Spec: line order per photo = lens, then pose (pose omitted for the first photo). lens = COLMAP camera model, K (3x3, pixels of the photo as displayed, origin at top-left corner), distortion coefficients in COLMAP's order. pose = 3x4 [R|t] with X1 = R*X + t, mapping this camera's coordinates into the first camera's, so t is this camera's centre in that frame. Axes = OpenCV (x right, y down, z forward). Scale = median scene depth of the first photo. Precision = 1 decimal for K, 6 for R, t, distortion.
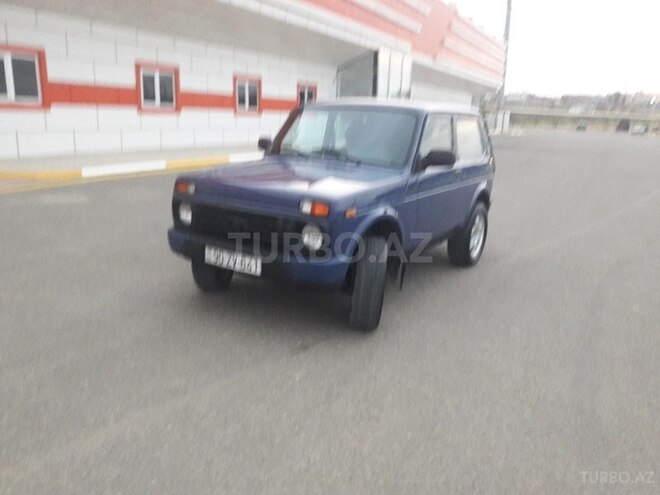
lens RADIAL K [[542.6, 0, 330.0], [0, 542.6, 247.5], [0, 0, 1]] dist [-0.005791, -0.015595]
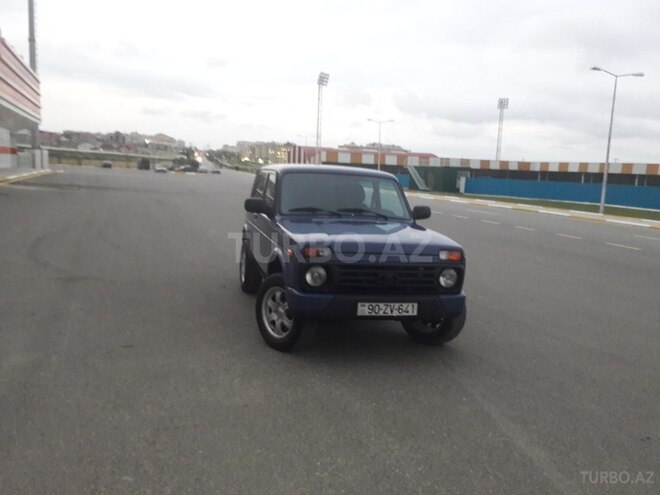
lens RADIAL K [[542.6, 0, 330.0], [0, 542.6, 247.5], [0, 0, 1]] dist [-0.005791, -0.015595]
pose [[0.662911, -0.092390, 0.742976, -1.085196], [0.139745, 0.990186, -0.001554, -0.118243], [-0.735541, 0.104857, 0.669317, 0.299387]]
